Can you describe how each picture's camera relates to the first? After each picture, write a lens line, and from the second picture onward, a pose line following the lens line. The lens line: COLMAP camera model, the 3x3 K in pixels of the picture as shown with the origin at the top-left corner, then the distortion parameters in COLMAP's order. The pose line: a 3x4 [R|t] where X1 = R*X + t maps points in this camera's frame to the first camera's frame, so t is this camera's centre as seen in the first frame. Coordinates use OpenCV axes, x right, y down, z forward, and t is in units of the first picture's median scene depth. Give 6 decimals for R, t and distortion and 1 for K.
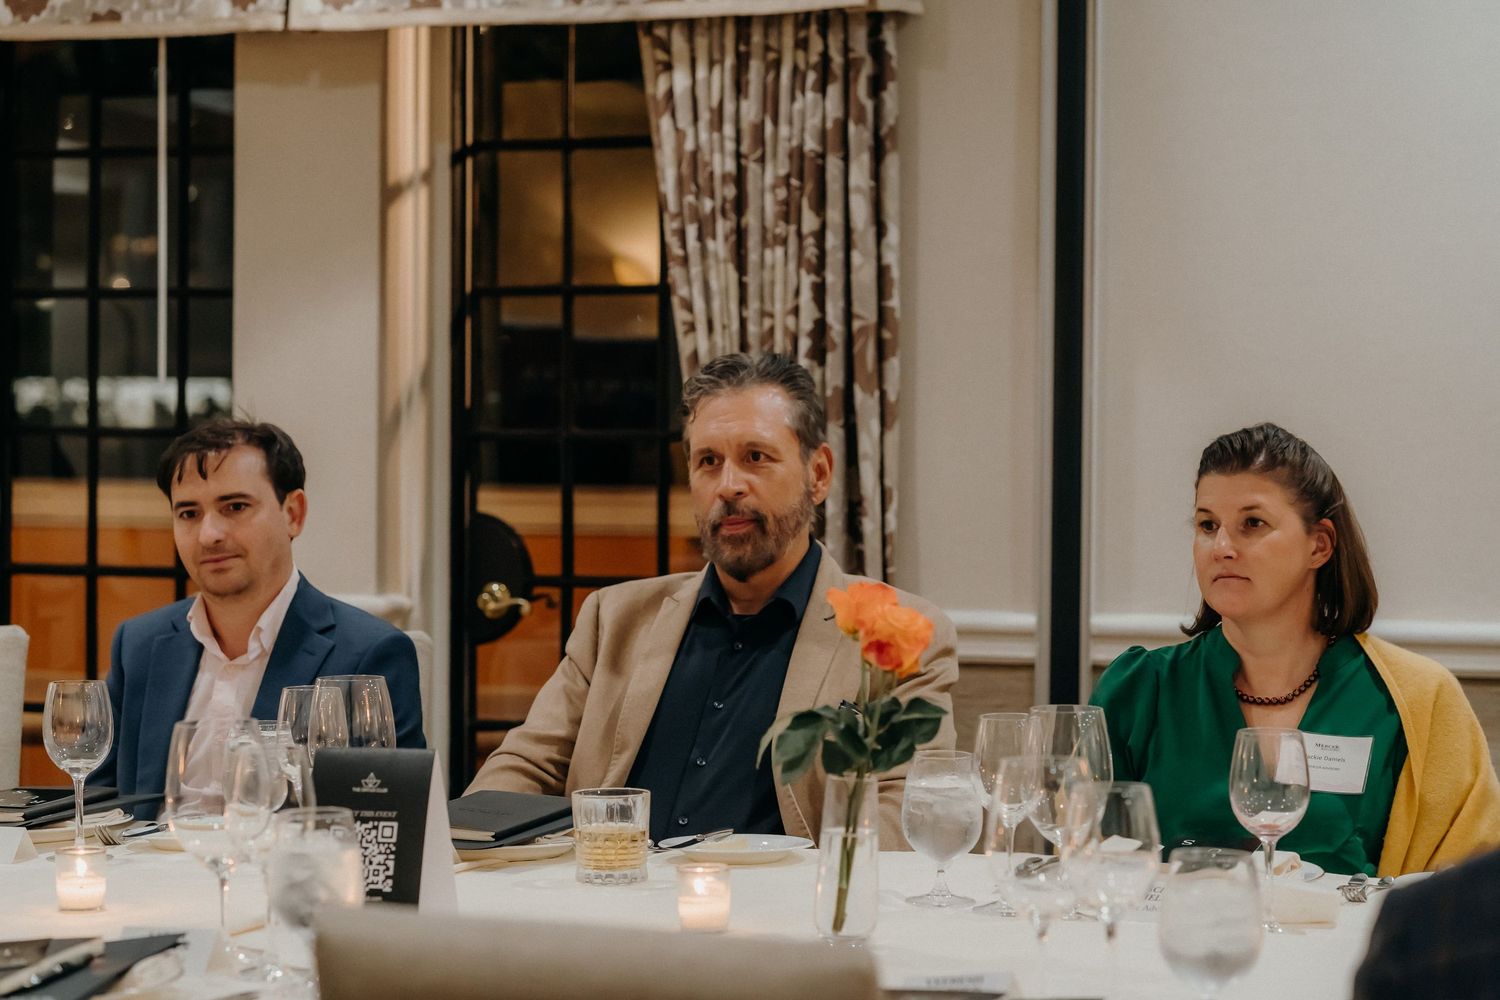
lens RADIAL K [[3900.8, 0, 747.2], [0, 3900.8, 497.6], [0, 0, 1]] dist [-0.060986, 0.000000]
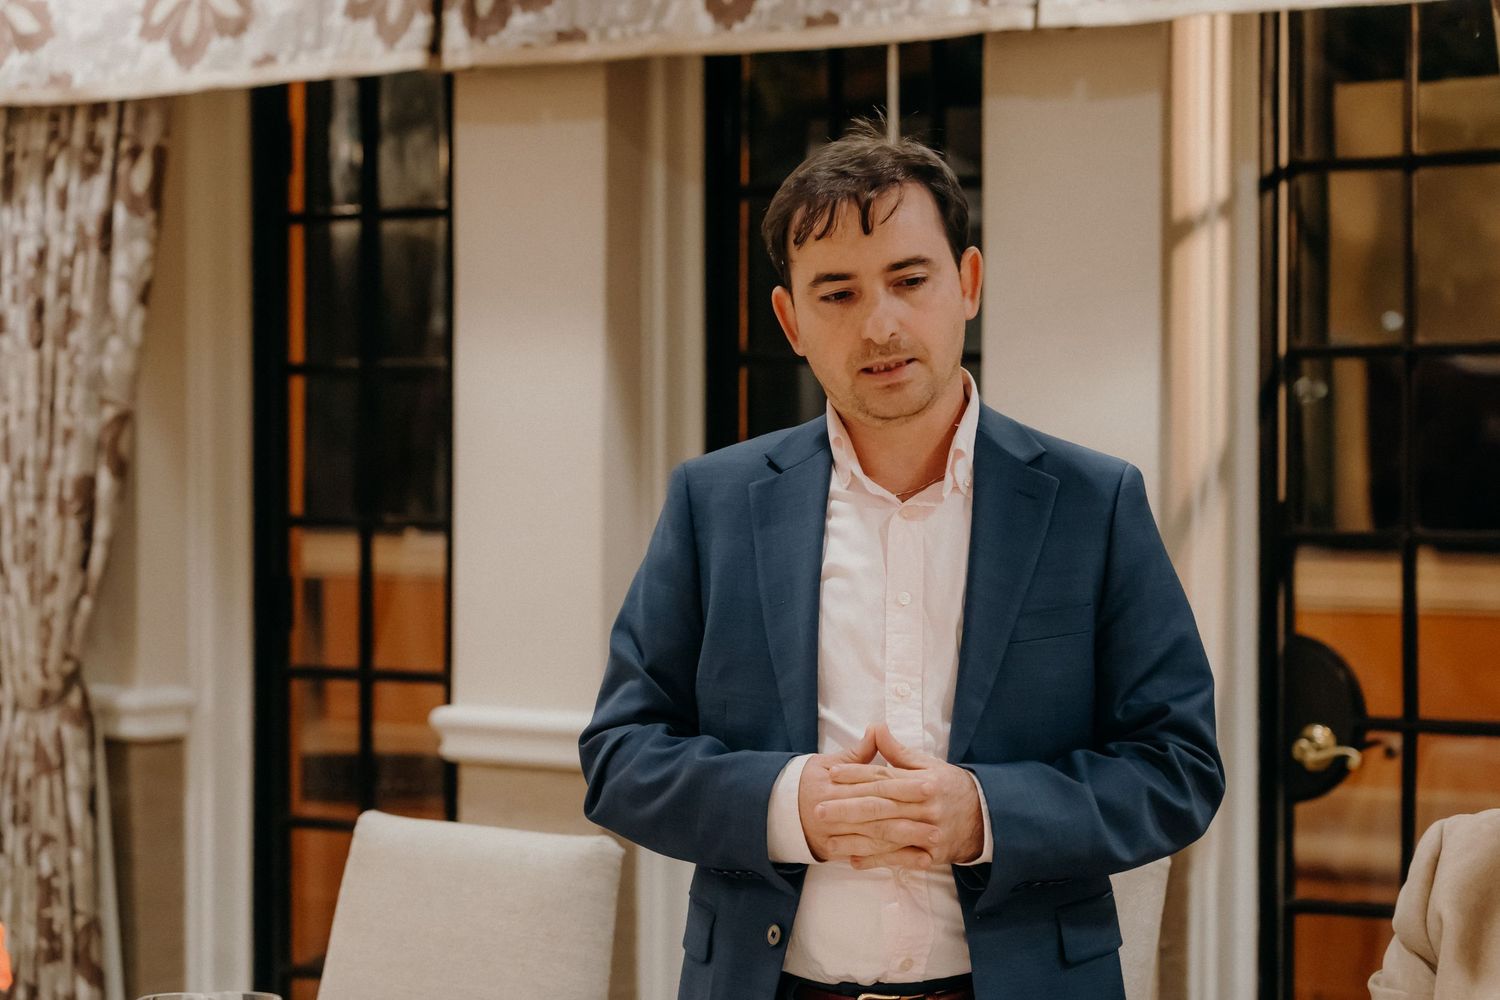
lens RADIAL K [[3429.1, 0, 751.3], [0, 3429.1, 501.5], [0, 0, 1]] dist [0.059249, 0.000000]
pose [[0.958342, -0.000203, -0.285622, 0.024419], [0.005082, 0.999854, 0.016342, -0.036130], [0.285577, -0.017113, 0.958203, 0.317374]]
